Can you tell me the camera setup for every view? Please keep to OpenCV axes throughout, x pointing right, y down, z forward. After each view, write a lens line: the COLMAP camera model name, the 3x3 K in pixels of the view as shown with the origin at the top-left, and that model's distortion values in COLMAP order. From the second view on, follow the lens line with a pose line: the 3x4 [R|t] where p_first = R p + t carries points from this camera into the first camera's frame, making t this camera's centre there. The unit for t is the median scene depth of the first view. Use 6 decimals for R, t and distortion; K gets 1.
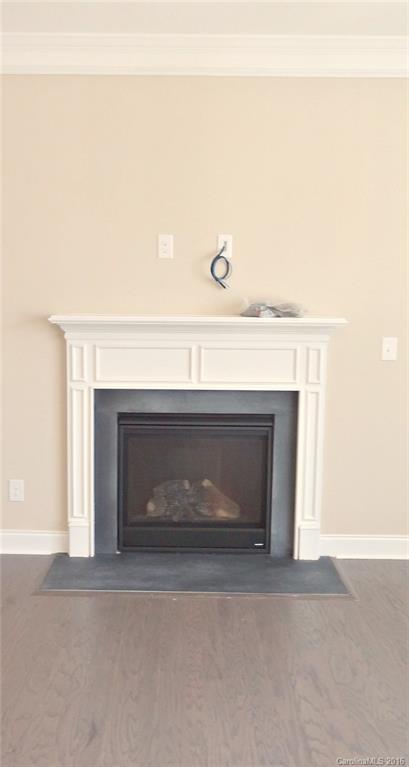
lens RADIAL K [[699.5, 0, 203.1], [0, 699.5, 386.4], [0, 0, 1]] dist [-0.010263, -0.000161]
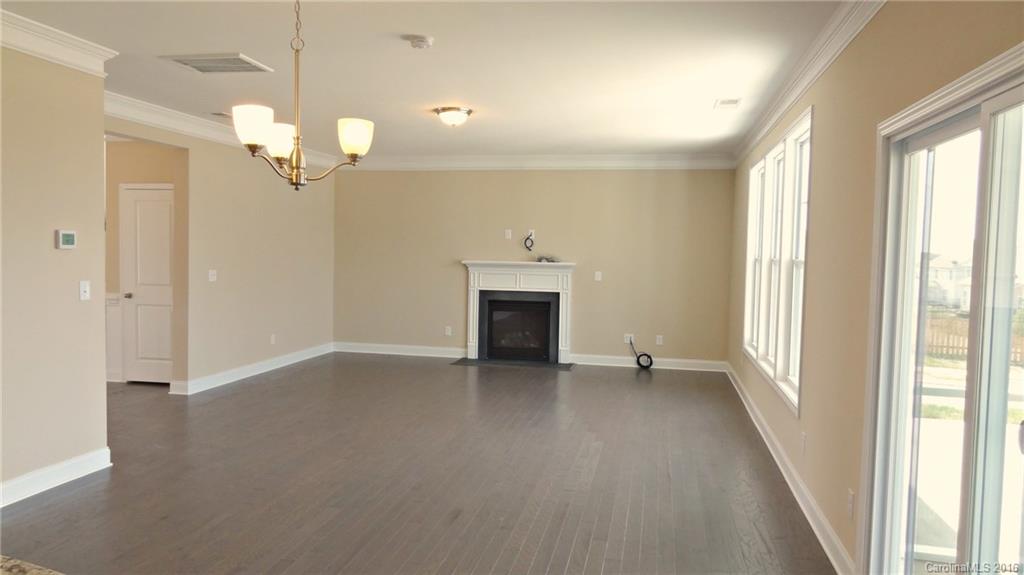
lens RADIAL K [[723.0, 0, 512.8], [0, 723.0, 286.4], [0, 0, 1]] dist [0.004422, 0.003676]
pose [[0.980433, 0.015196, -0.196264, 0.472822], [-0.030256, 0.996802, -0.073965, 0.179077], [0.194512, 0.078456, 0.977757, -1.520670]]
